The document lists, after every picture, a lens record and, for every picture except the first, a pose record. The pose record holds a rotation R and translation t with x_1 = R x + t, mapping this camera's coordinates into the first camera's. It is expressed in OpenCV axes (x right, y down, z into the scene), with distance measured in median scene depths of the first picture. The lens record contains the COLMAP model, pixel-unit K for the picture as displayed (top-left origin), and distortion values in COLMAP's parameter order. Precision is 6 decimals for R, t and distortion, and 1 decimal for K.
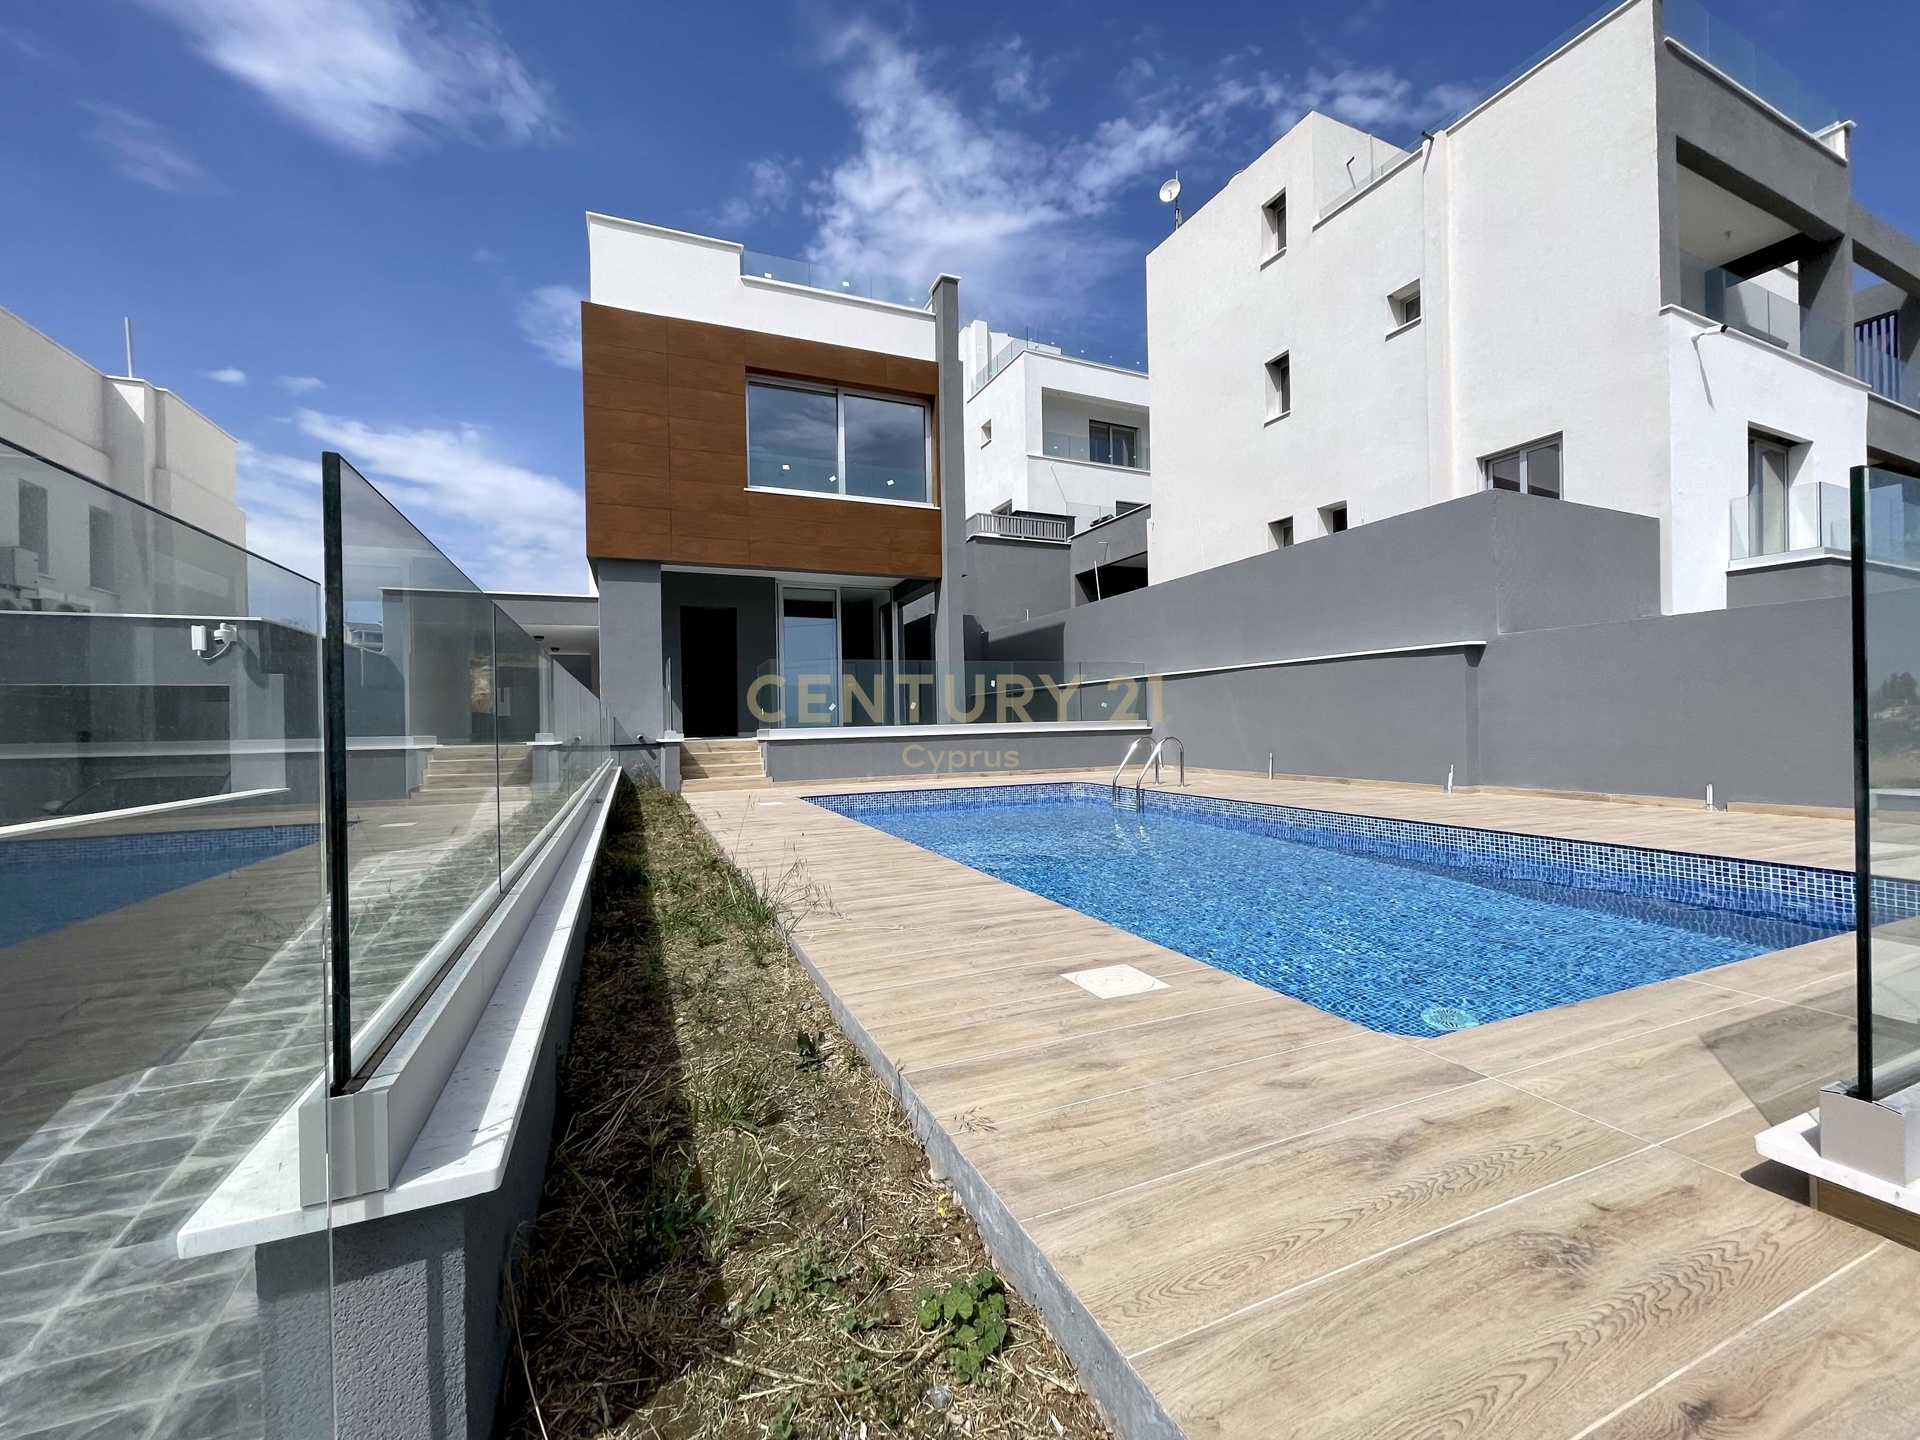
lens RADIAL K [[778.8, 0, 953.7], [0, 778.8, 721.2], [0, 0, 1]] dist [-0.000309, -0.000007]
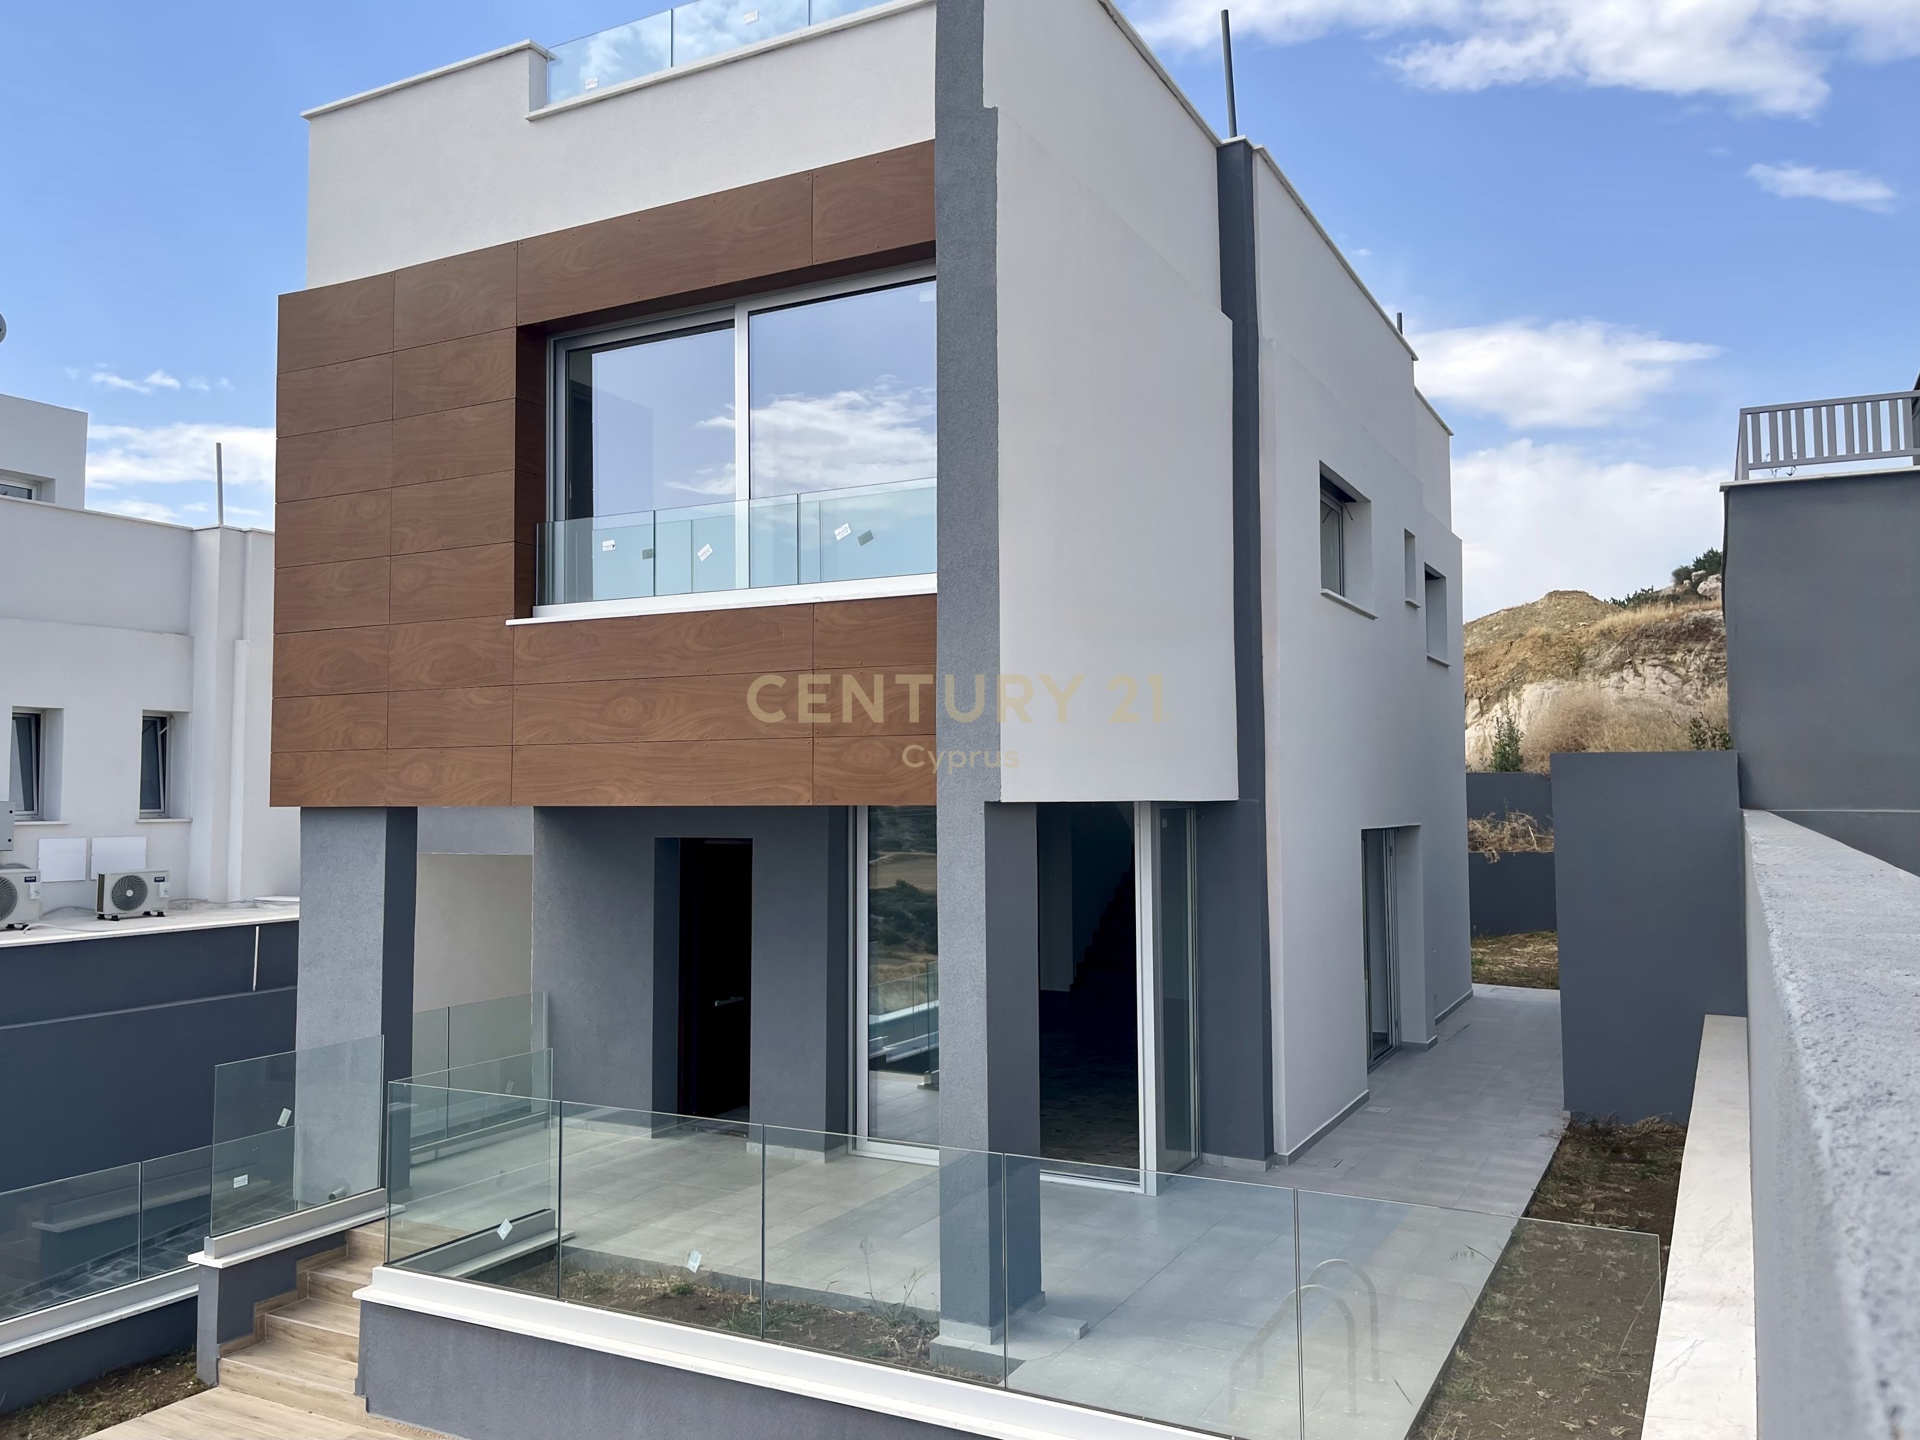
lens RADIAL K [[1460.4, 0, 960.6], [0, 1460.4, 710.3], [0, 0, 1]] dist [0.015972, 0.009051]
pose [[0.644585, -0.032757, -0.763831, 0.491841], [-0.006774, 0.998798, -0.048549, -0.219247], [0.764503, 0.036468, 0.643588, 0.697610]]
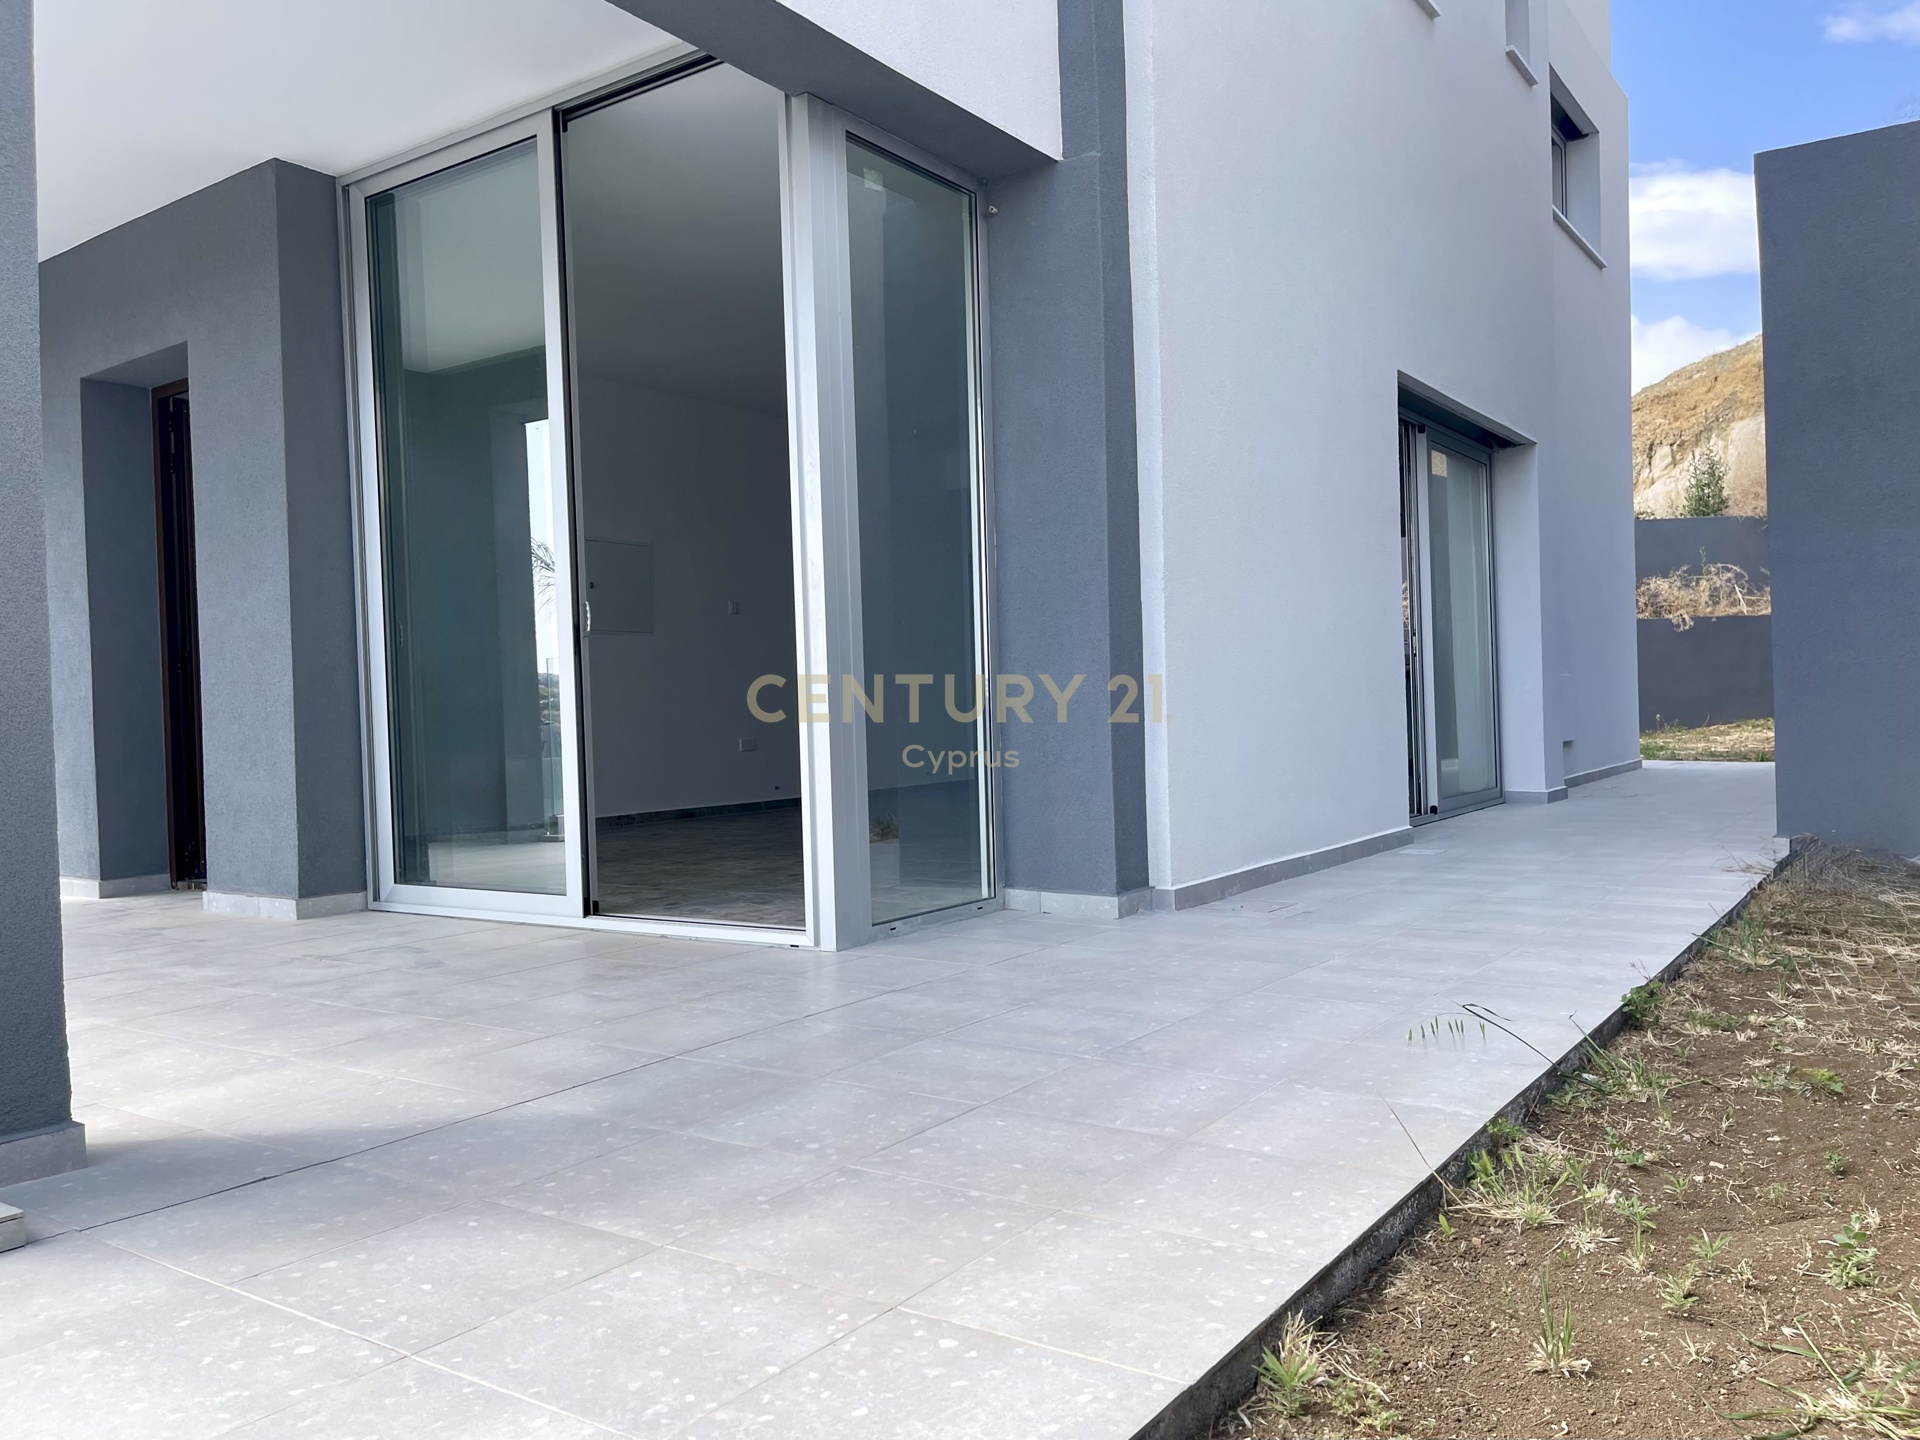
lens RADIAL K [[1483.5, 0, 959.2], [0, 1483.5, 730.2], [0, 0, 1]] dist [0.013033, -0.005730]
pose [[0.551164, 0.013433, -0.834289, 0.323335], [0.021026, 0.999329, 0.029981, -0.098579], [0.834132, -0.034066, 0.550512, 1.021891]]
